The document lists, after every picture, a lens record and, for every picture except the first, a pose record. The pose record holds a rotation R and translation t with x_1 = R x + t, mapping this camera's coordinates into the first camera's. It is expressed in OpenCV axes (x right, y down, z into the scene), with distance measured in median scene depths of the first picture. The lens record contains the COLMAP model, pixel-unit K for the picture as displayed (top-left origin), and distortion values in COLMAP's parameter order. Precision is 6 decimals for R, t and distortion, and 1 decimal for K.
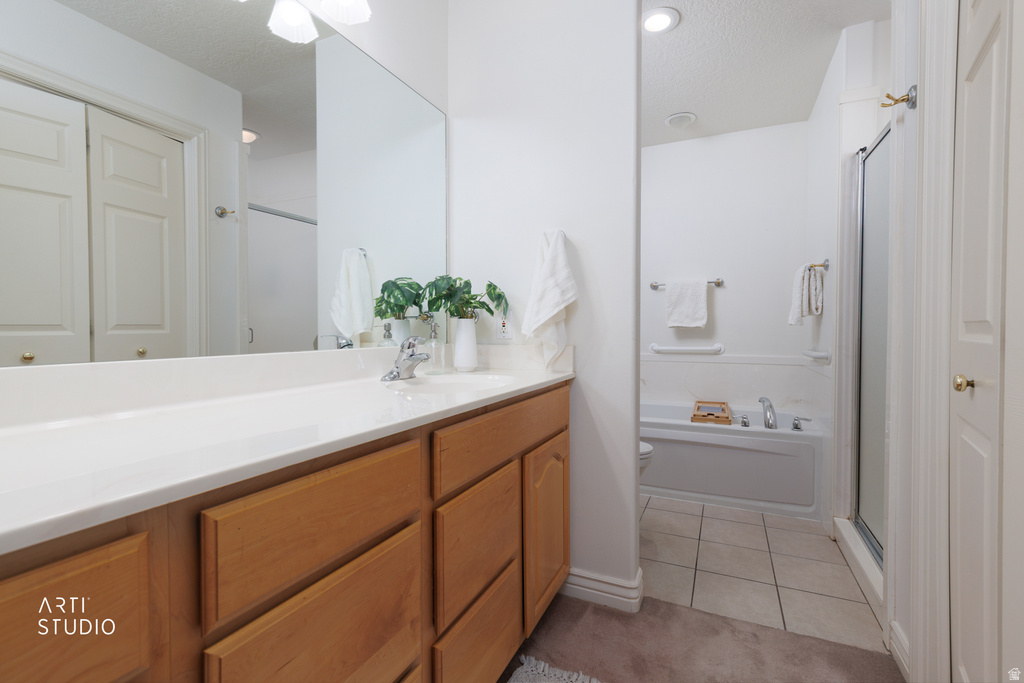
lens RADIAL K [[456.8, 0, 513.4], [0, 456.8, 336.7], [0, 0, 1]] dist [0.007975, -0.001541]
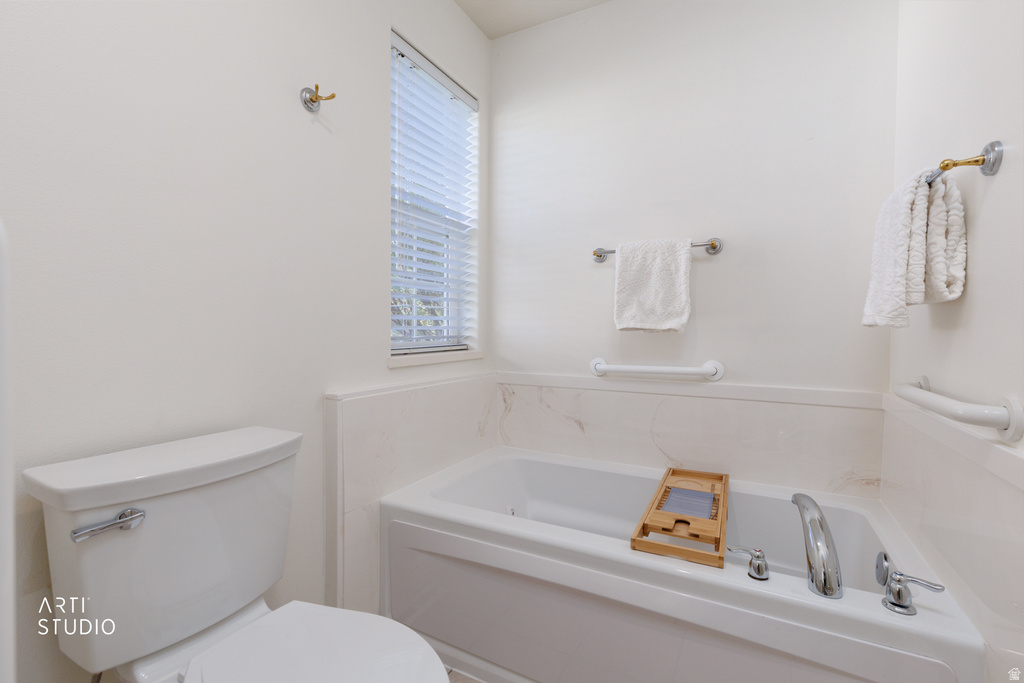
lens RADIAL K [[456.8, 0, 513.6], [0, 456.8, 338.5], [0, 0, 1]] dist [0.007975, -0.001541]
pose [[0.999236, 0.009751, -0.037834, 0.287819], [-0.009834, 0.999950, -0.002009, -0.009831], [0.037812, 0.002380, 0.999282, 0.556465]]
